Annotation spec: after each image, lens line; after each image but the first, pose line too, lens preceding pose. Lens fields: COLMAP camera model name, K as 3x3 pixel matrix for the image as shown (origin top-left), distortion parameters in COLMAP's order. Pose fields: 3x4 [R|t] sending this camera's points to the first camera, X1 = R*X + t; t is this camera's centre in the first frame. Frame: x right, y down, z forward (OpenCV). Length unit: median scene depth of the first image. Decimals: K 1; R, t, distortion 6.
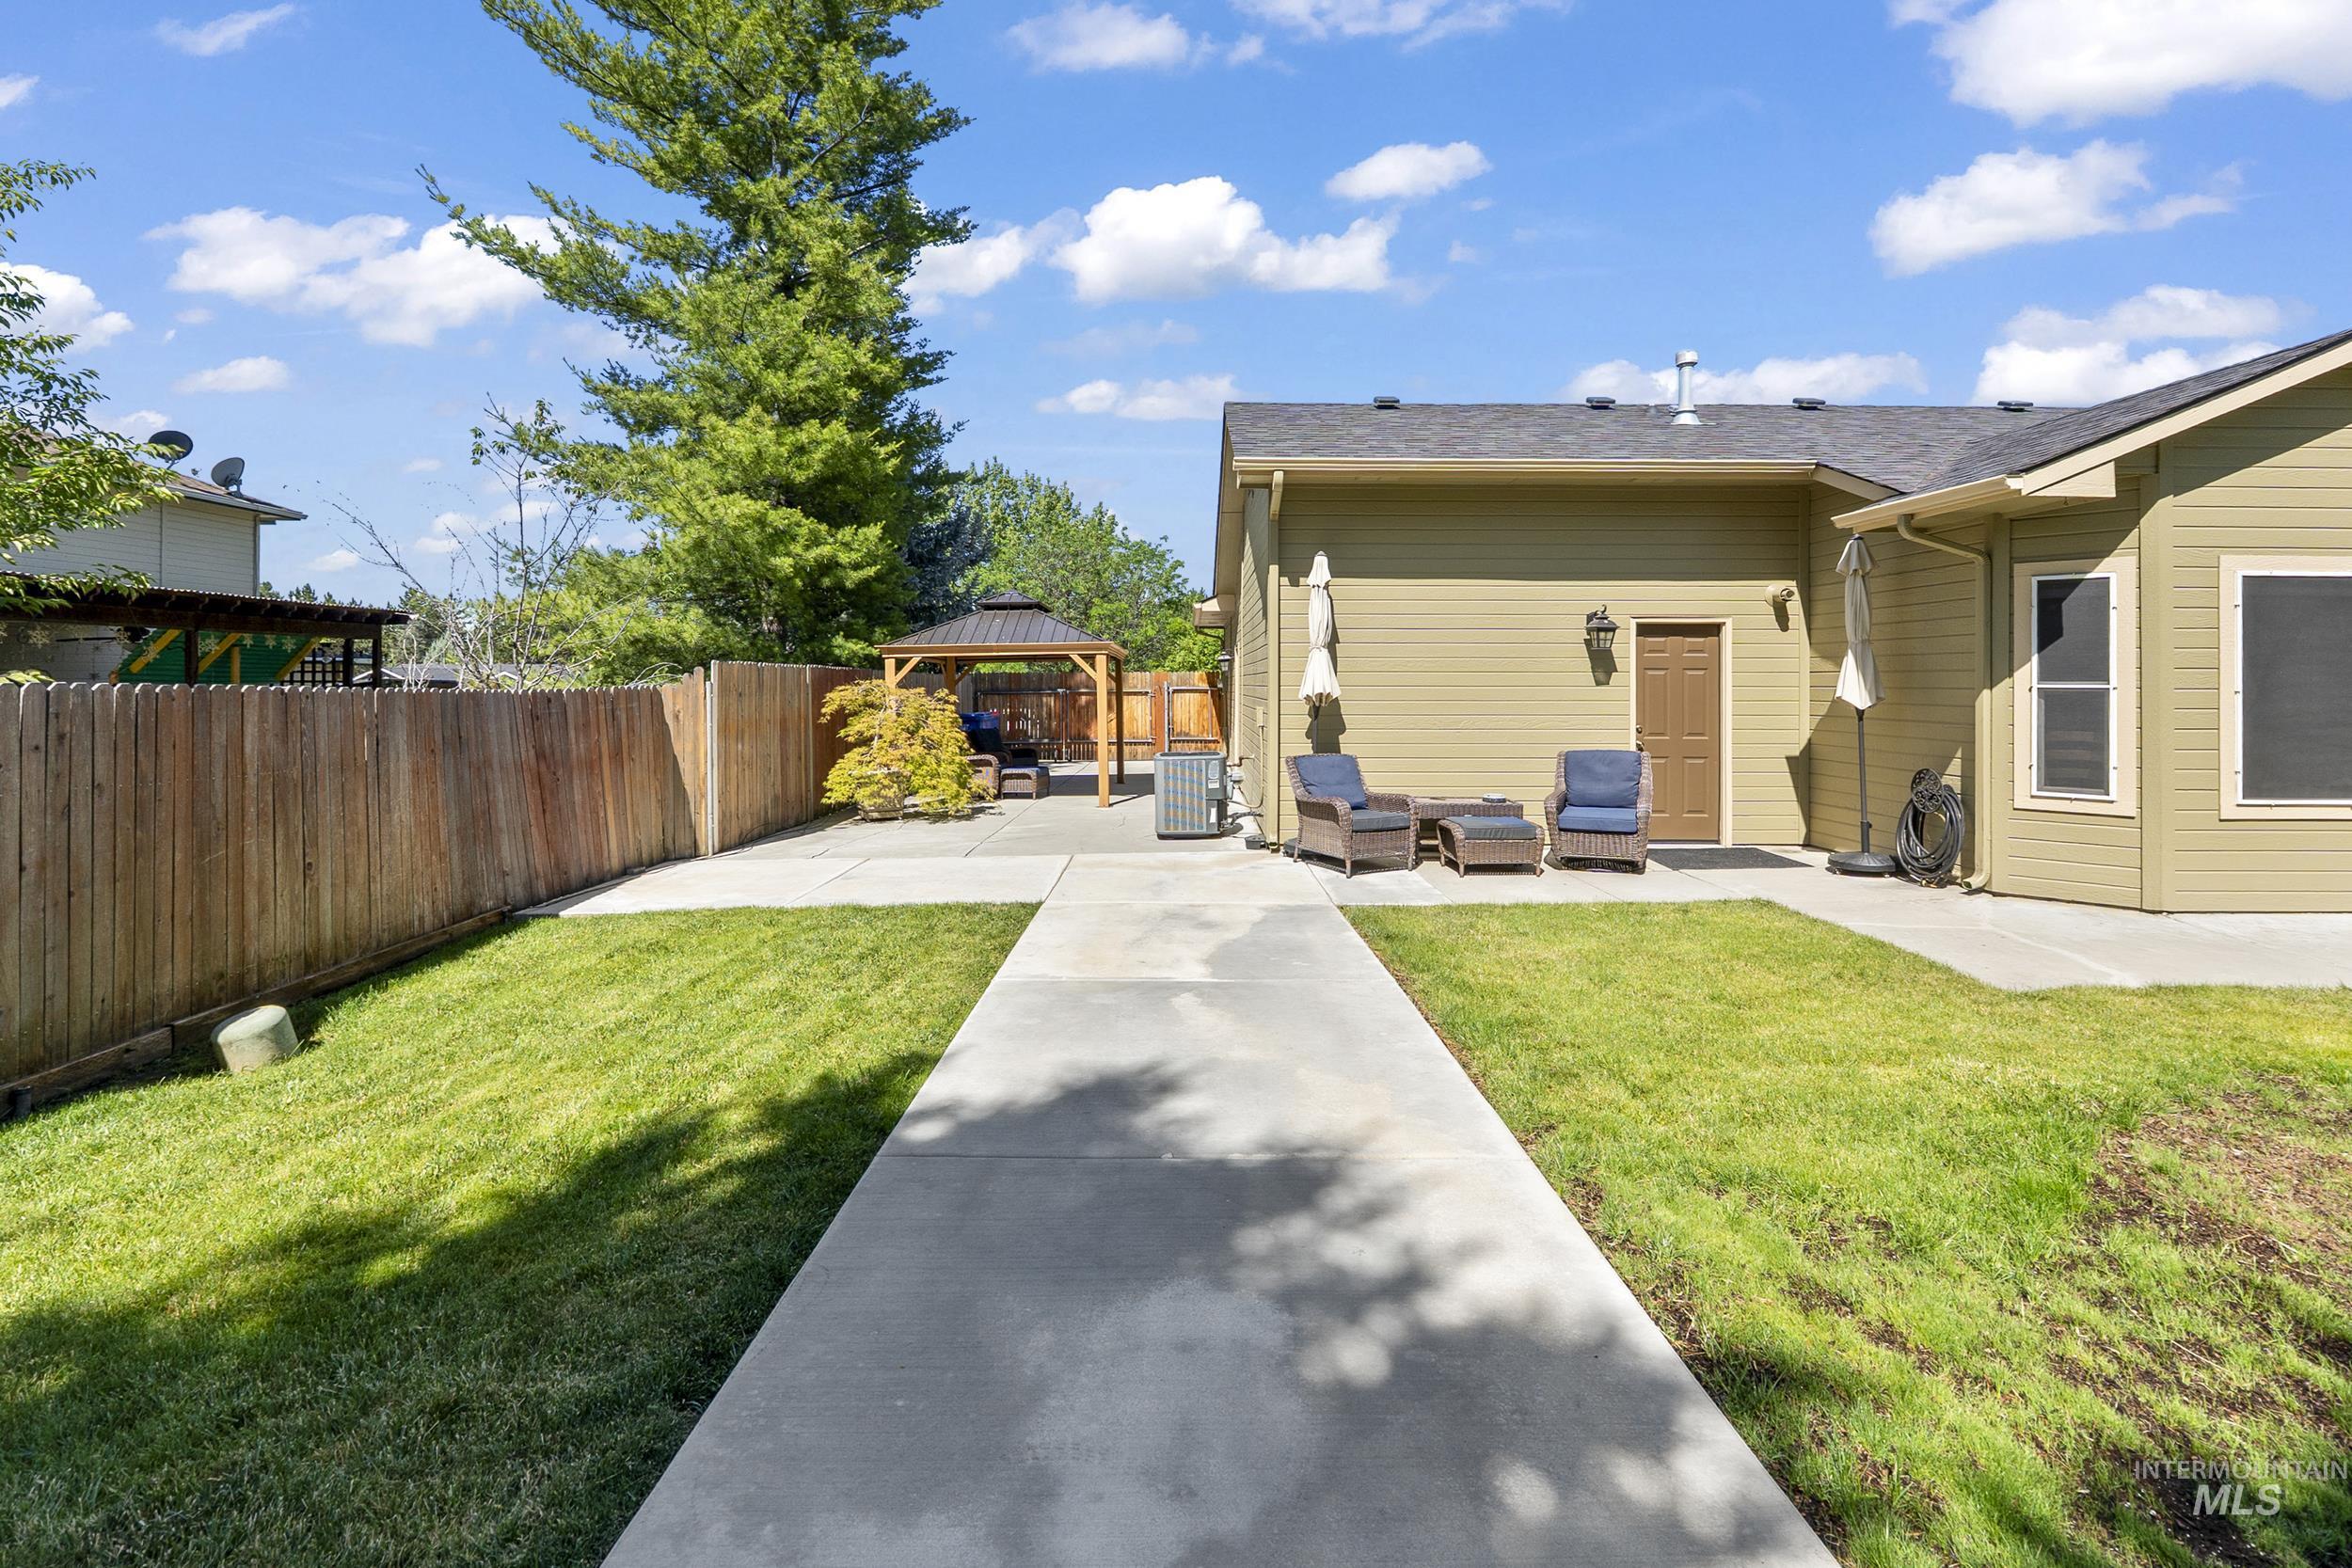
lens RADIAL K [[1020.1, 0, 1207.3], [0, 1020.1, 684.8], [0, 0, 1]] dist [-0.022385, -0.000142]
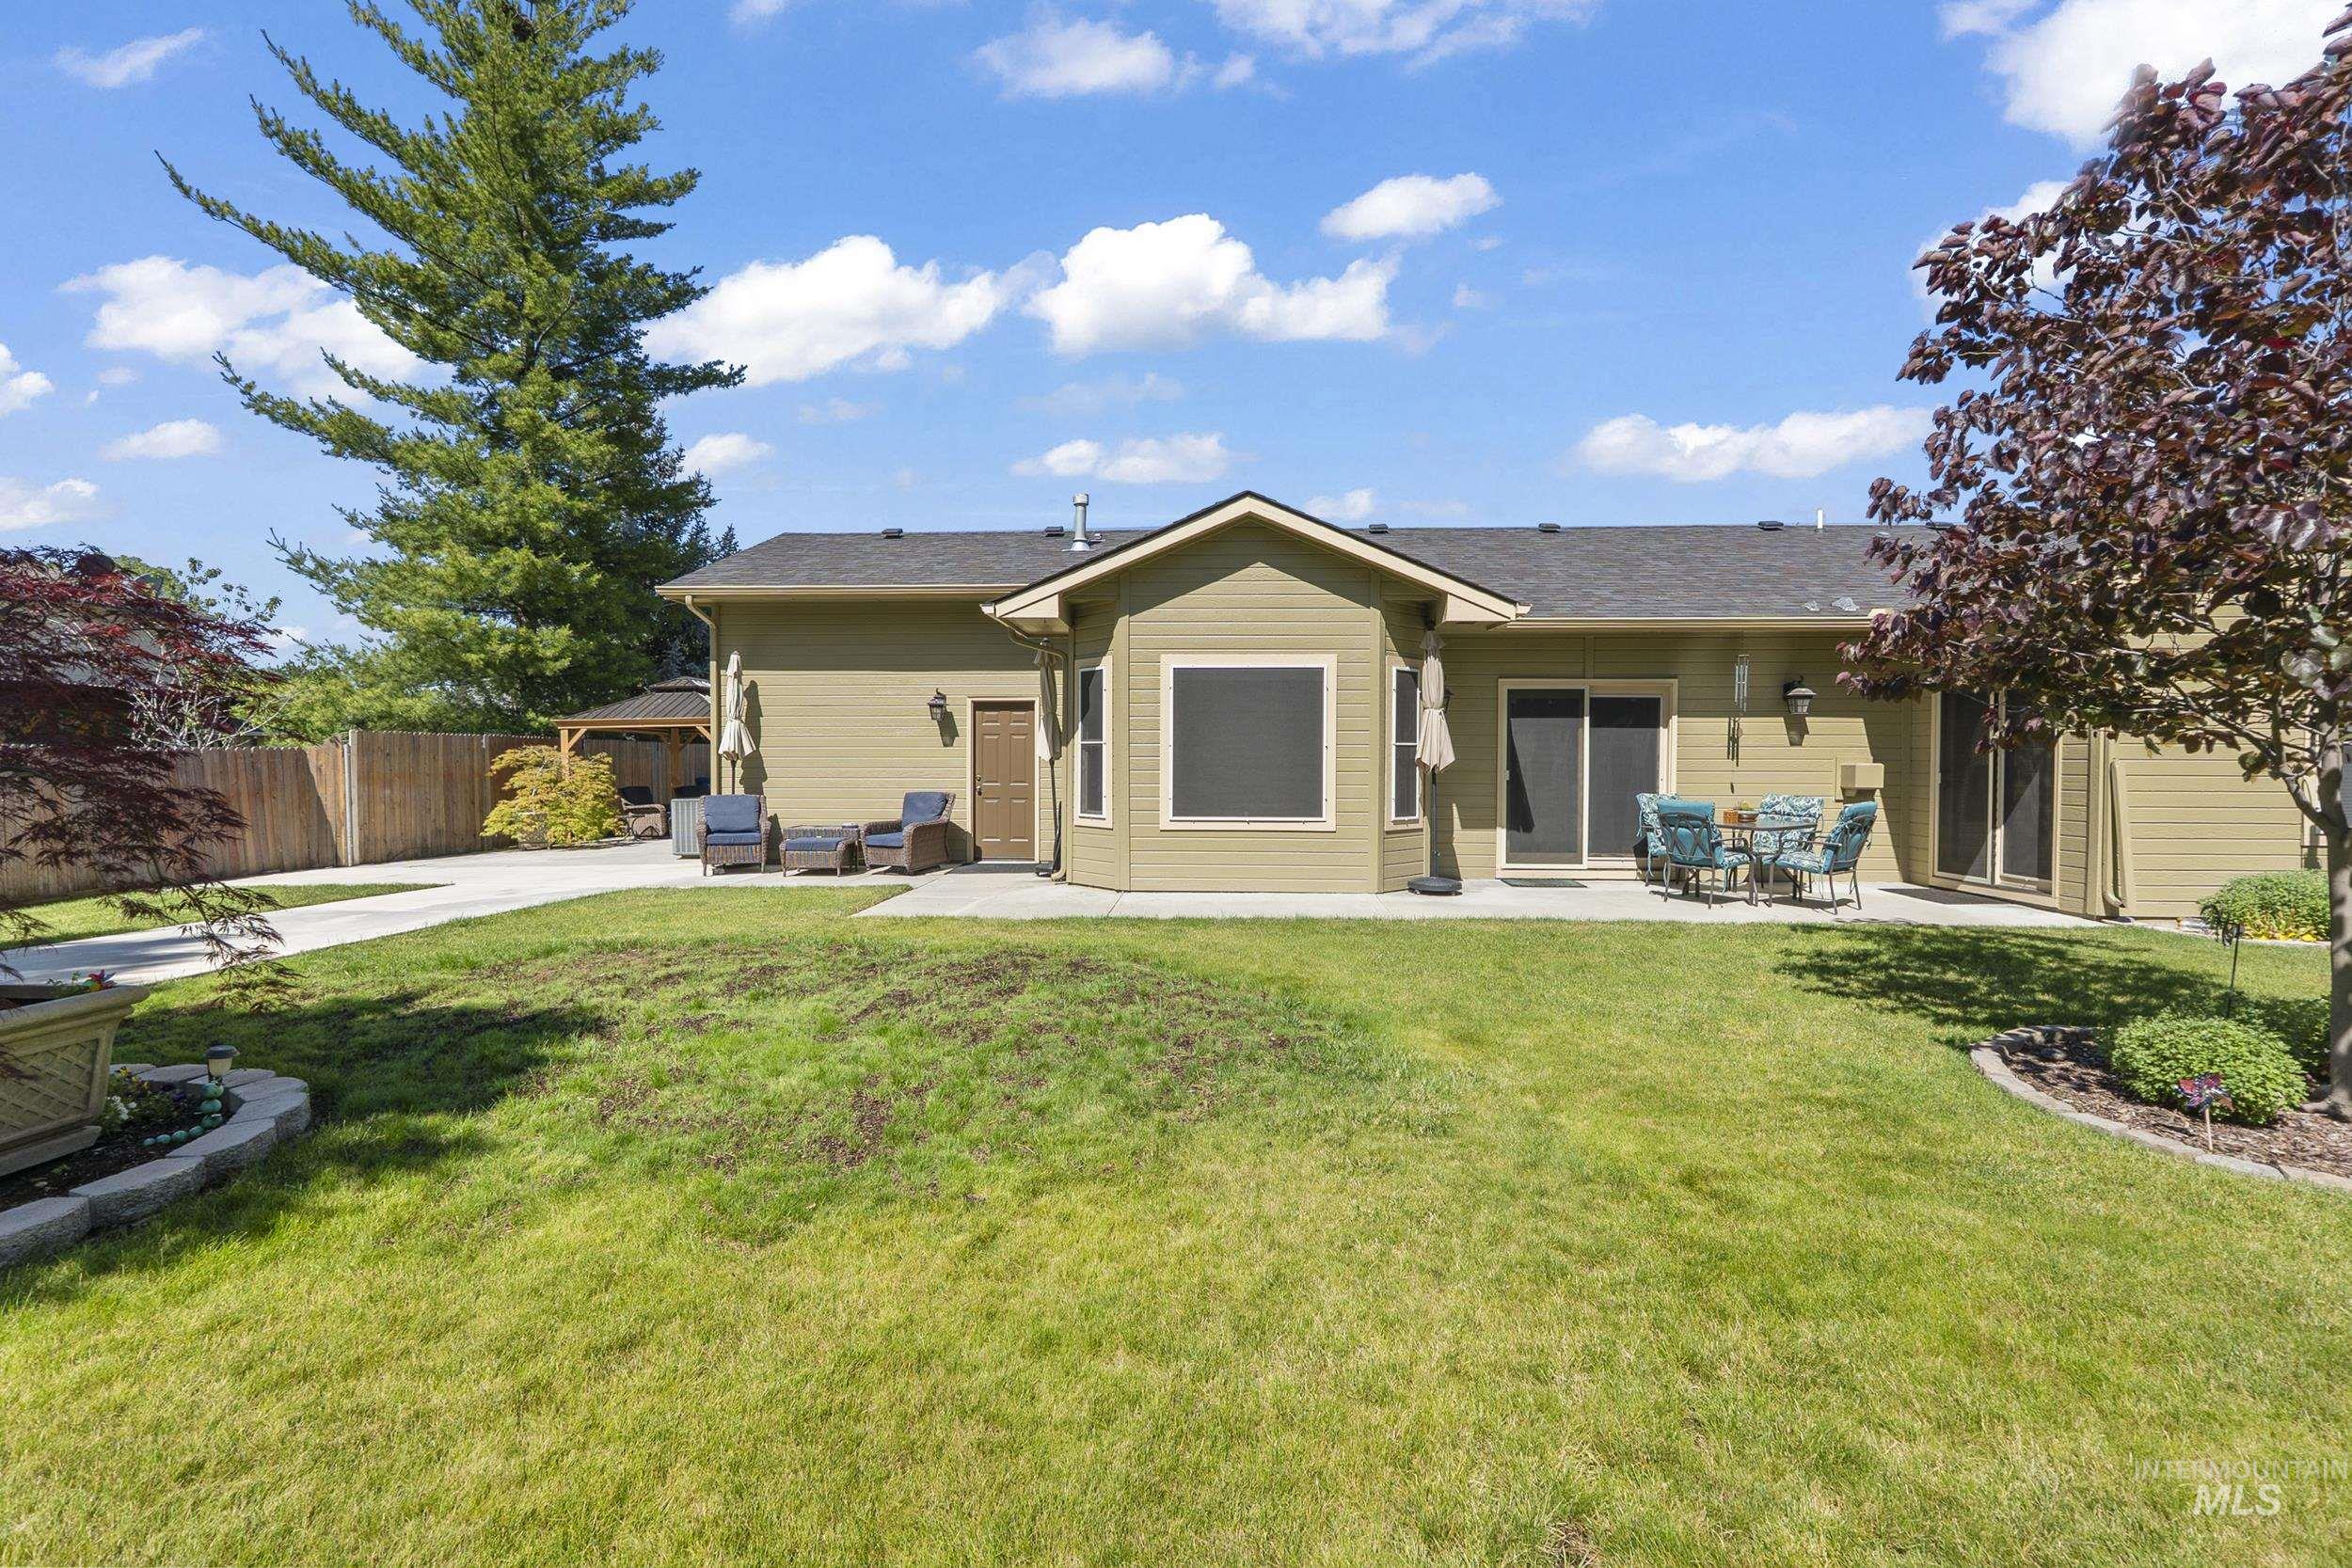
lens RADIAL K [[1005.4, 0, 1191.0], [0, 1005.4, 777.6], [0, 0, 1]] dist [-0.002994, -0.000163]
pose [[0.998540, 0.000849, -0.054005, 0.568161], [0.000012, 0.999873, 0.015956, 0.015522], [0.054012, -0.015934, 0.998413, -0.254090]]
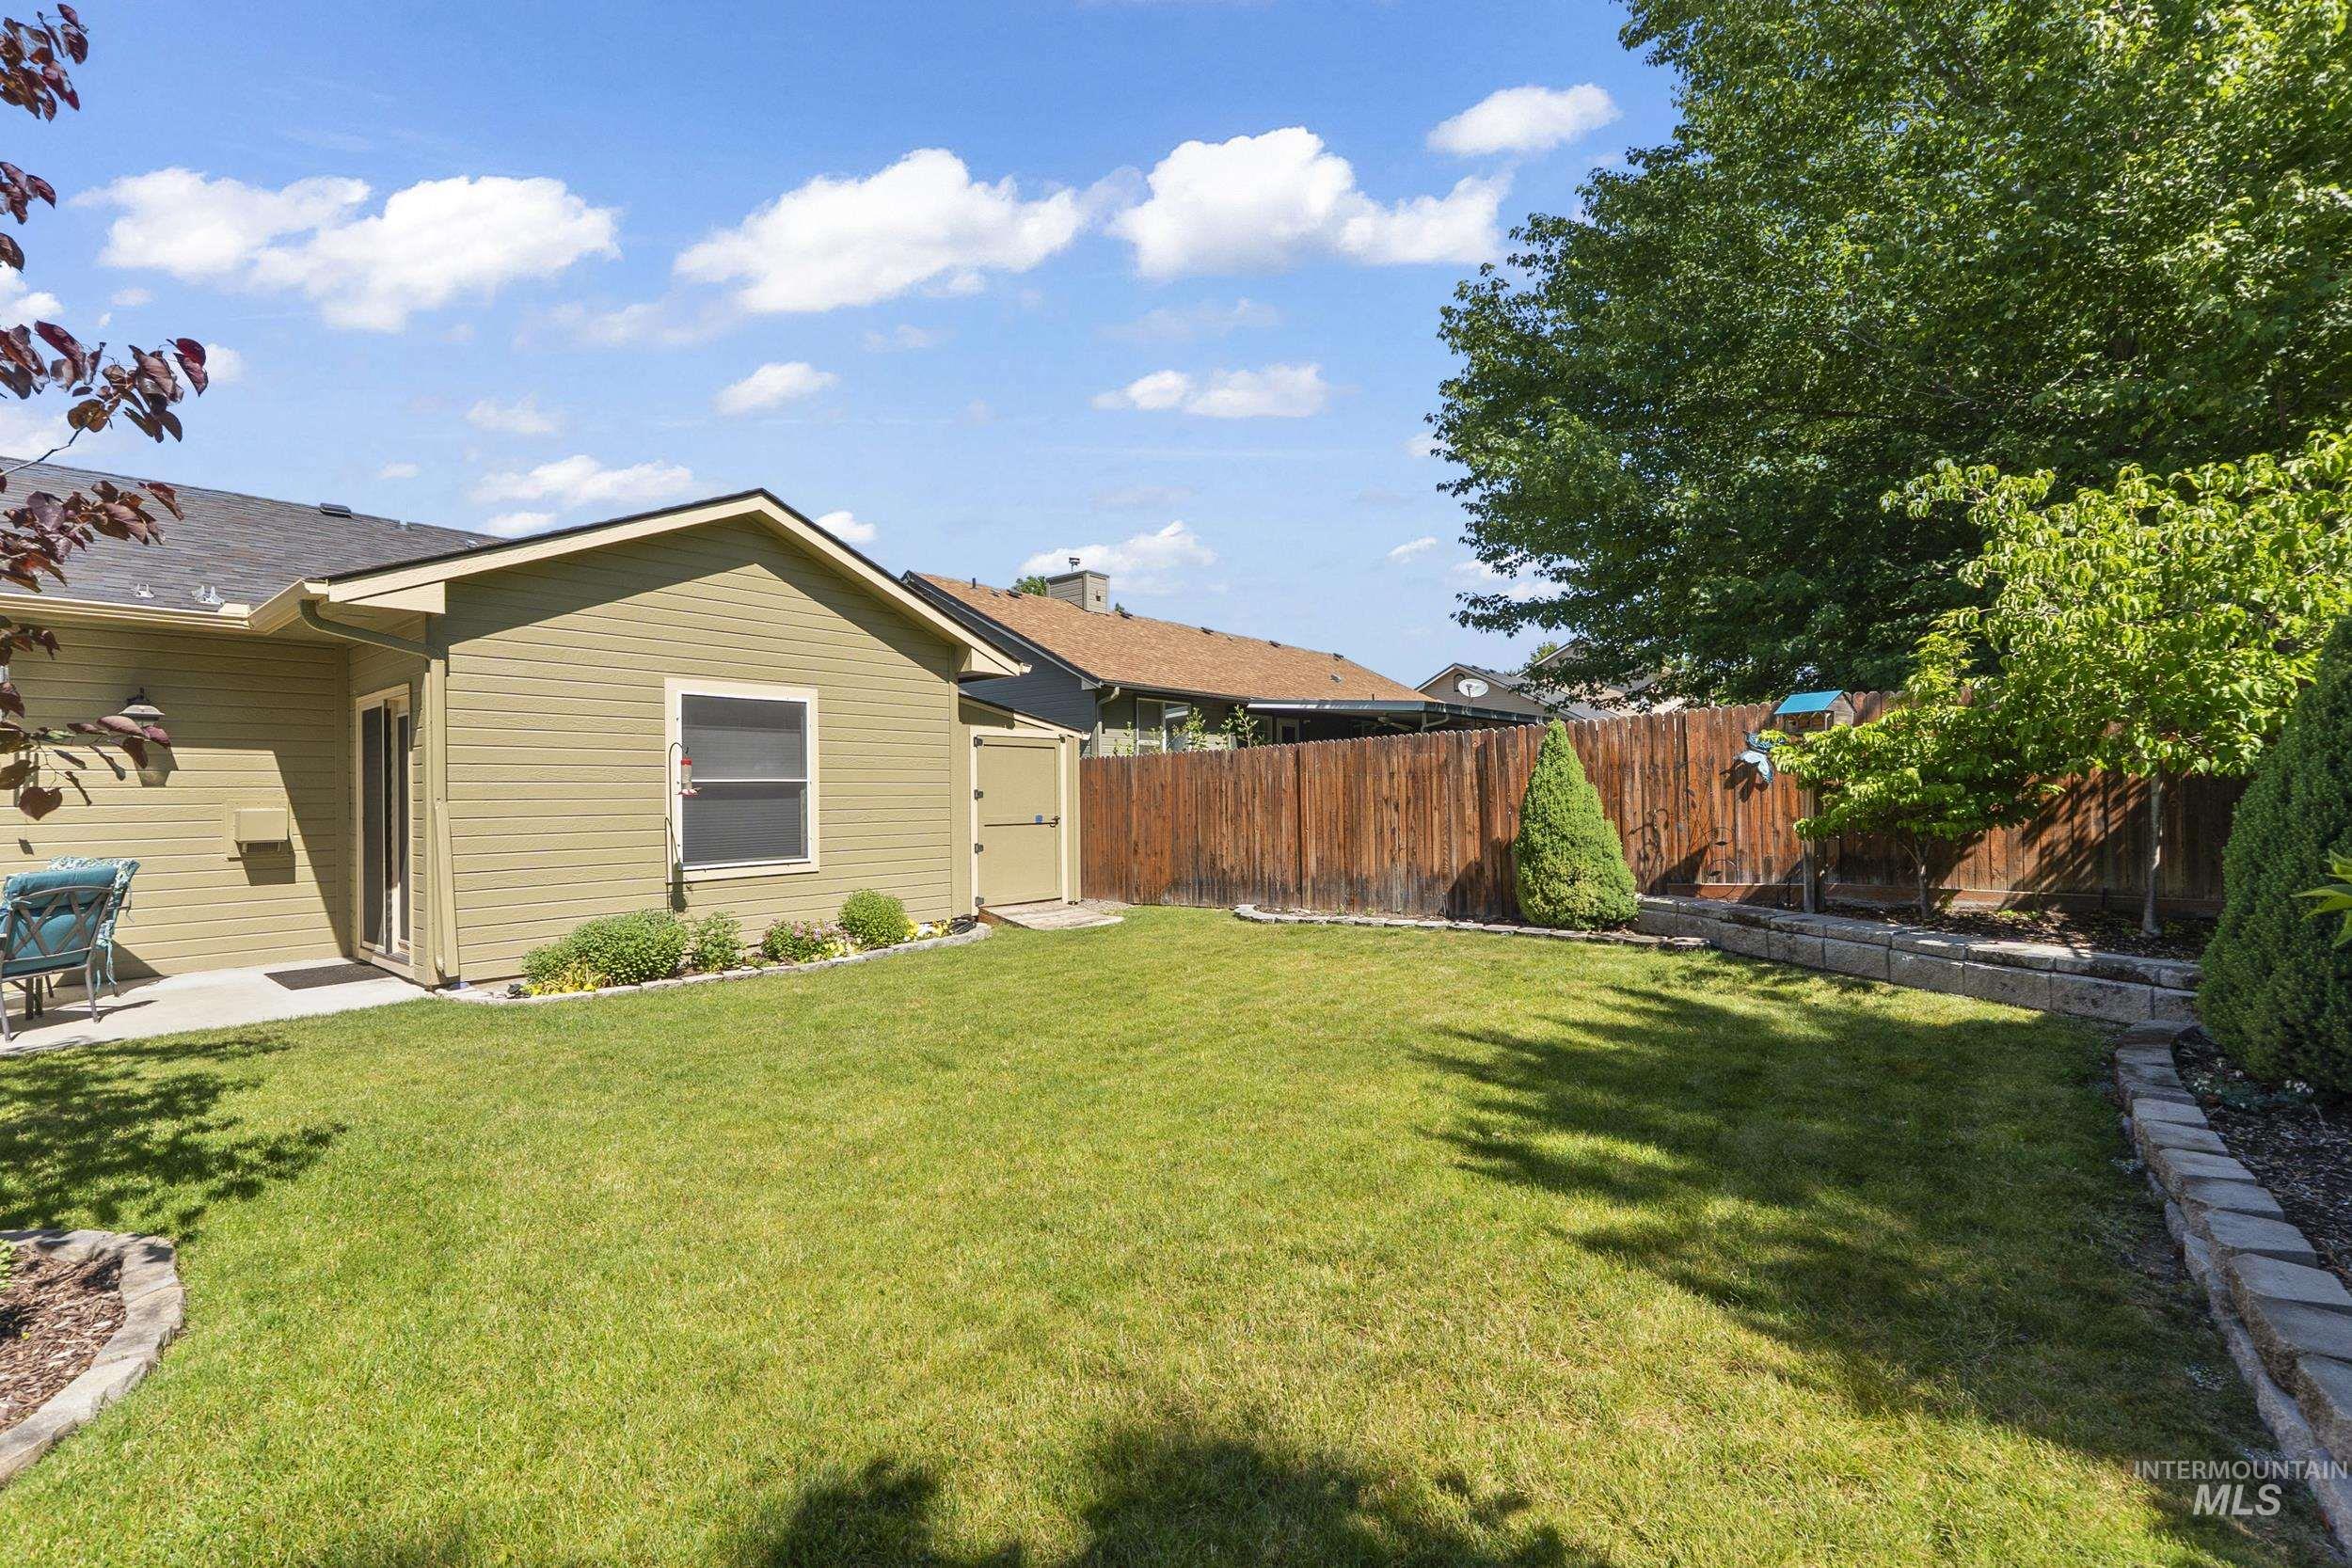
lens RADIAL K [[1005.4, 0, 1198.5], [0, 1005.4, 791.4], [0, 0, 1]] dist [-0.002994, -0.000163]
pose [[0.647386, -0.010620, 0.762088, 0.990732], [0.017095, 0.999854, -0.000588, 0.016121], [-0.761970, 0.013409, 0.647473, -0.252661]]
